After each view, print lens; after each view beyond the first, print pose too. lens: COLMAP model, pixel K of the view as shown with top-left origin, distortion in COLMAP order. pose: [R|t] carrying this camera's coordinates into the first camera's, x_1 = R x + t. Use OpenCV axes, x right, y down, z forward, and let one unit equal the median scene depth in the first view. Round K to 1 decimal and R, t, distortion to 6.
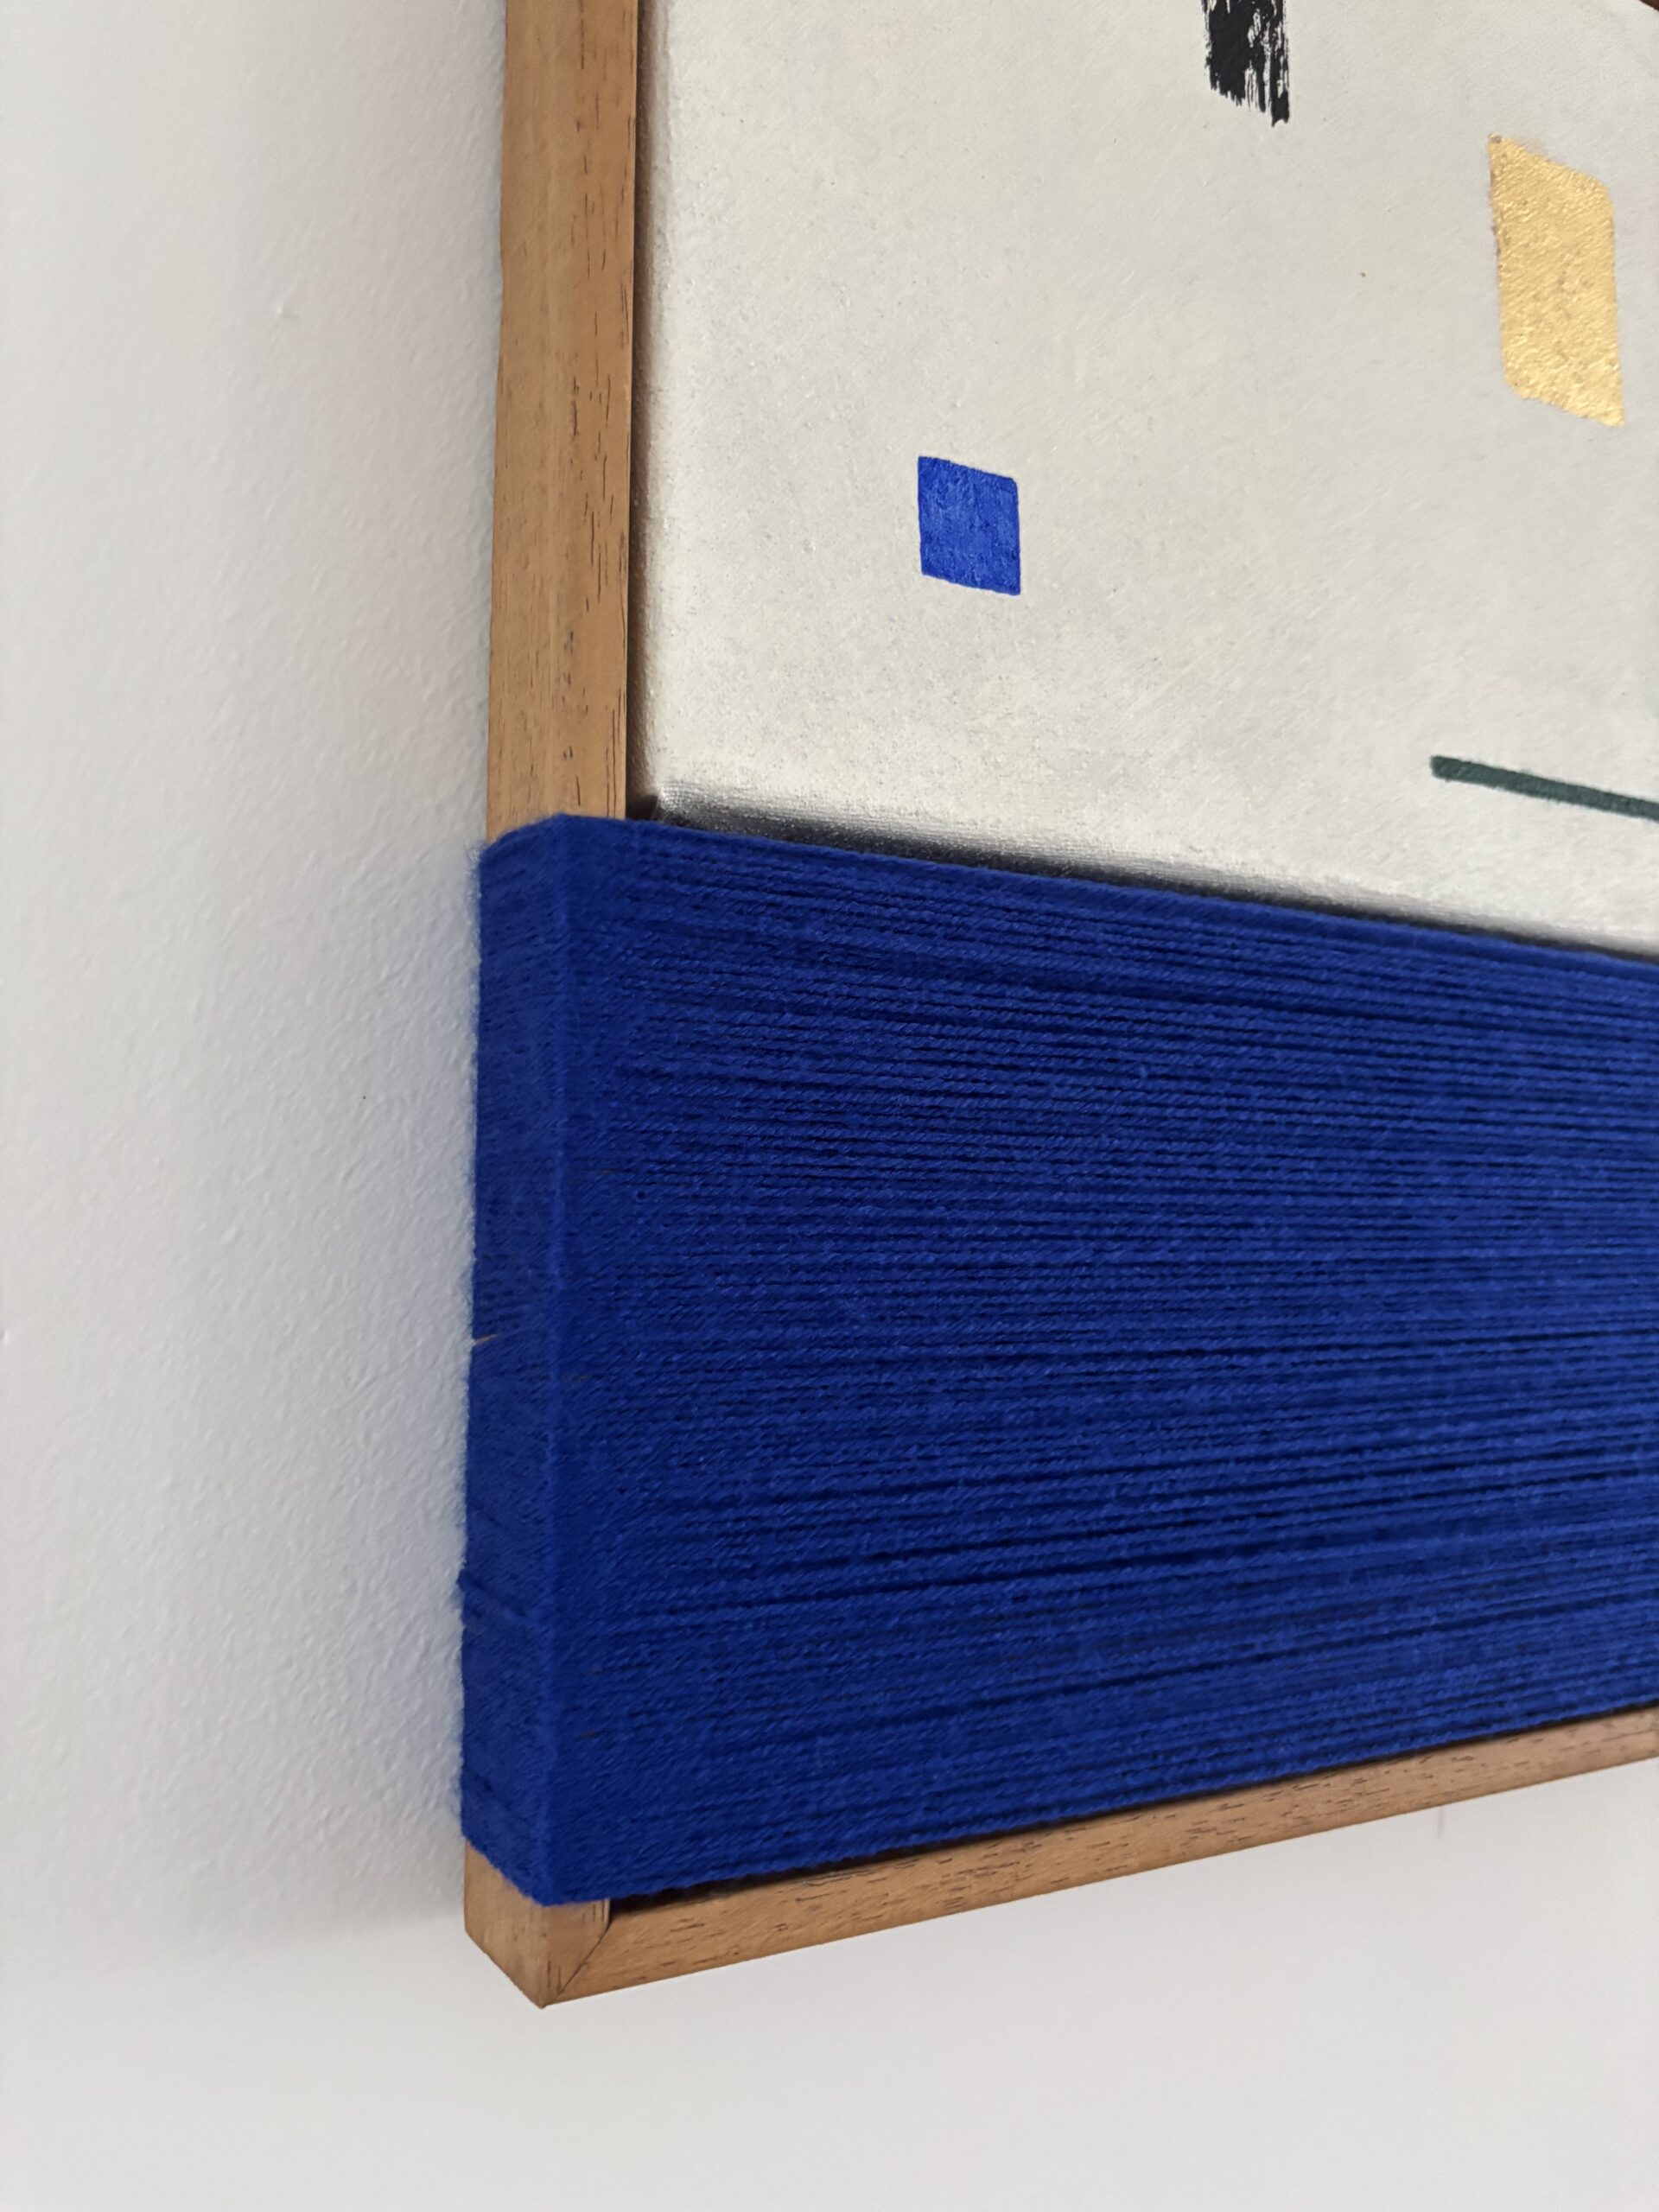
lens RADIAL K [[1716.5, 0, 829.5], [0, 1716.5, 1106.0], [0, 0, 1]] dist [0.023908, -0.015238]
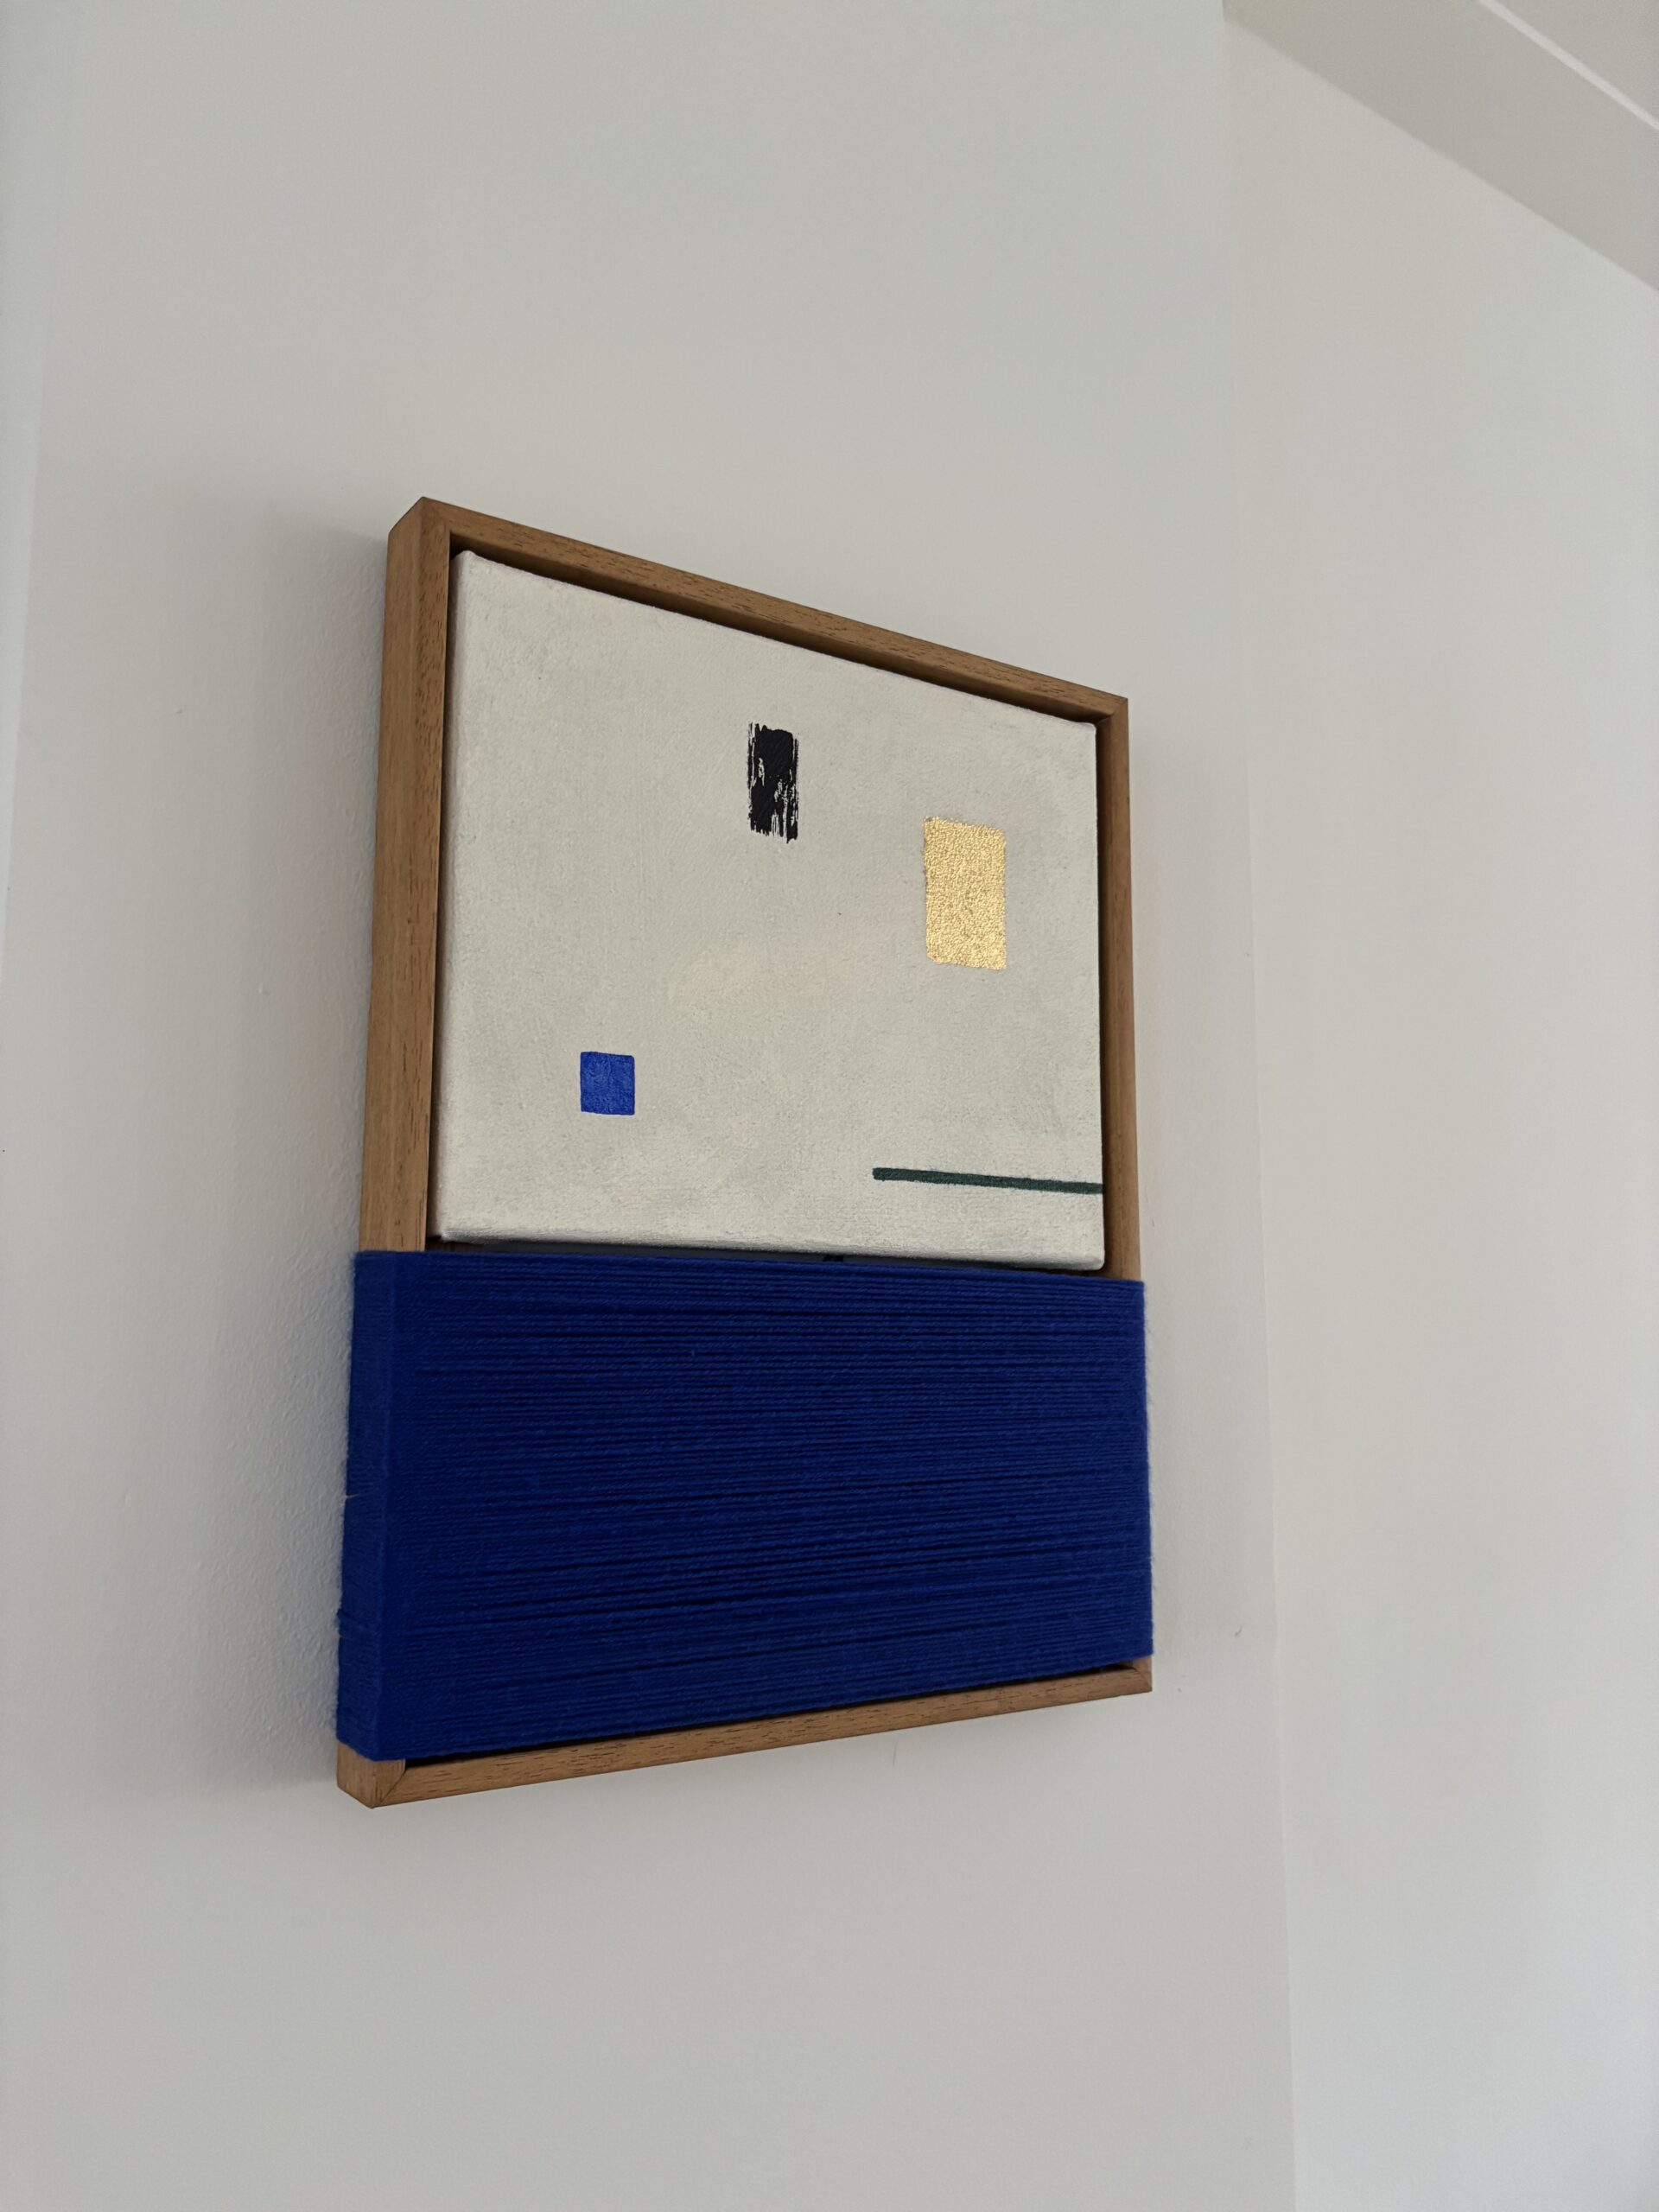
lens RADIAL K [[1698.1, 0, 829.5], [0, 1698.1, 1106.0], [0, 0, 1]] dist [0.193379, -0.558659]
pose [[0.997901, 0.004501, 0.064599, 0.215022], [-0.000624, 0.998204, -0.059902, -0.191413], [-0.064753, 0.059736, 0.996112, -1.027290]]
